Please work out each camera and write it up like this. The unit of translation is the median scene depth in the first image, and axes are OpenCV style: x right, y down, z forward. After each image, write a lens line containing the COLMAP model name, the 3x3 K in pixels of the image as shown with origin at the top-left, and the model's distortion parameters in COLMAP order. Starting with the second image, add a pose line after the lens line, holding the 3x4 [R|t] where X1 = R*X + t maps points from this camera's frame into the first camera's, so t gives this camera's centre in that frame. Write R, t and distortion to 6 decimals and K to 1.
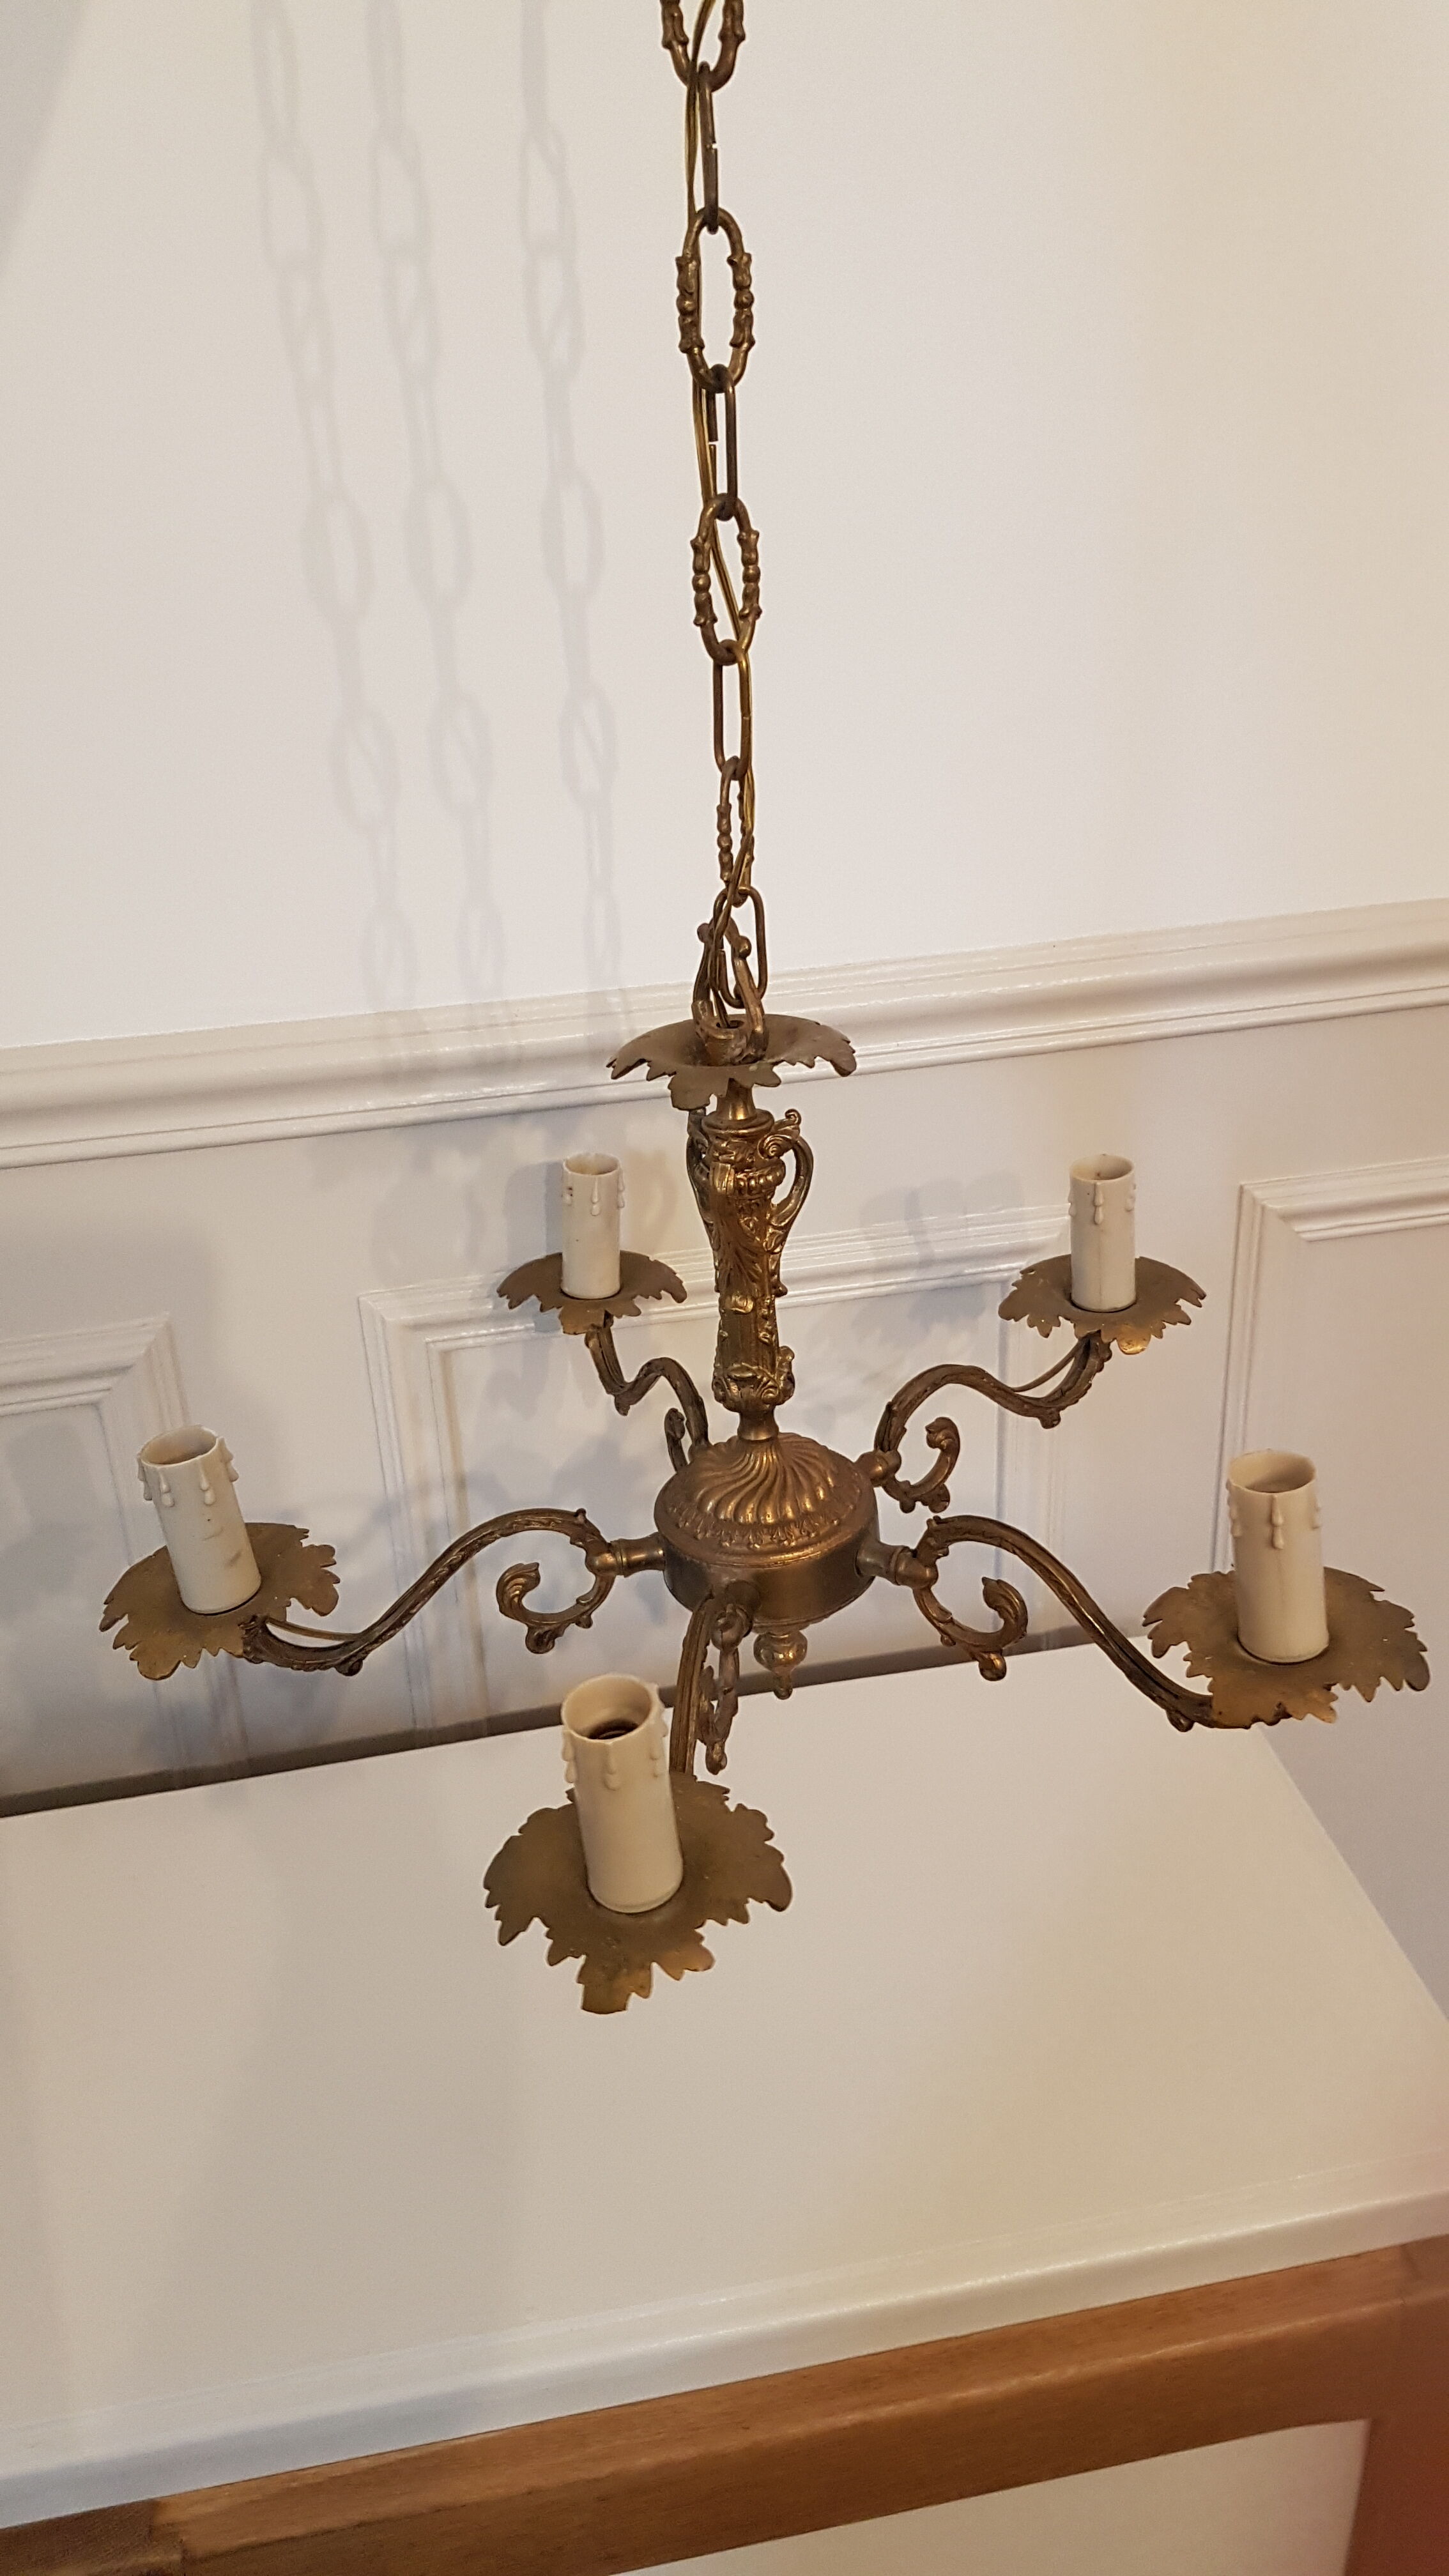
lens RADIAL K [[1891.9, 0, 723.8], [0, 1891.9, 1317.7], [0, 0, 1]] dist [0.092725, -0.003947]
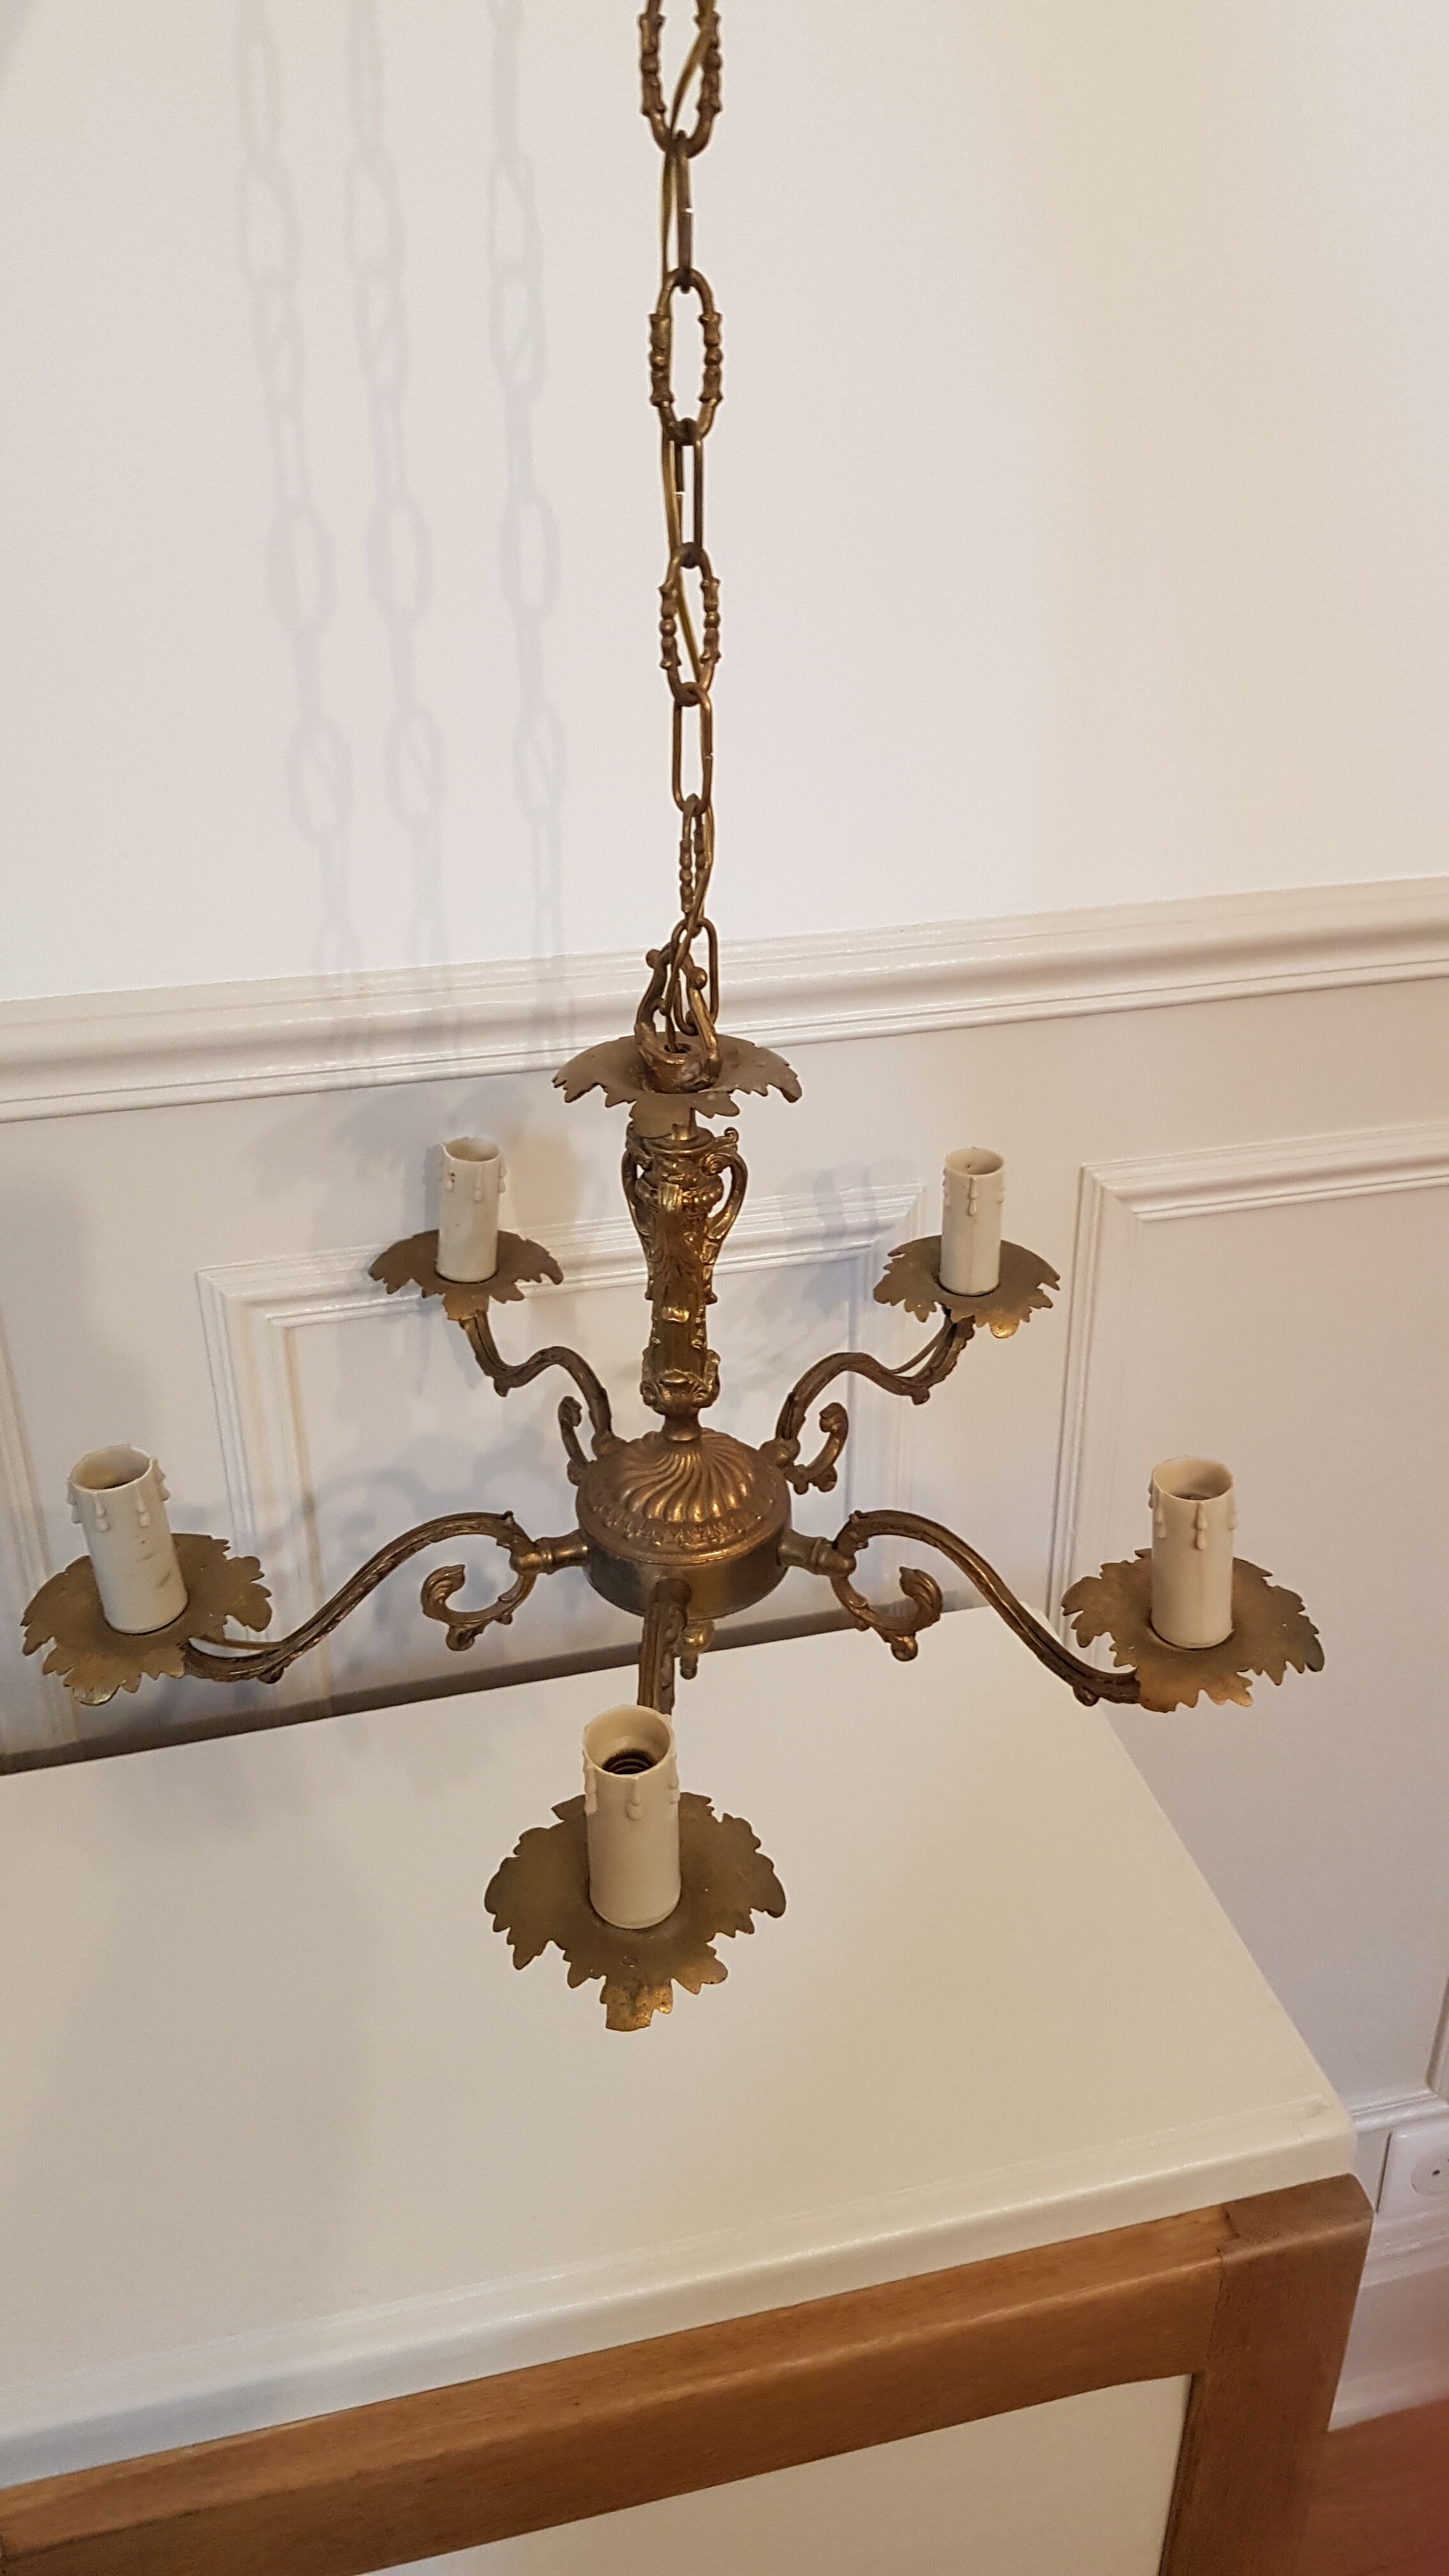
lens RADIAL K [[1897.8, 0, 757.6], [0, 1897.8, 1294.0], [0, 0, 1]] dist [0.111091, 0.000155]
pose [[0.985620, -0.009939, 0.168683, -0.123224], [0.003068, 0.999157, 0.040949, -0.060973], [-0.168948, -0.039842, 0.984819, -0.024824]]
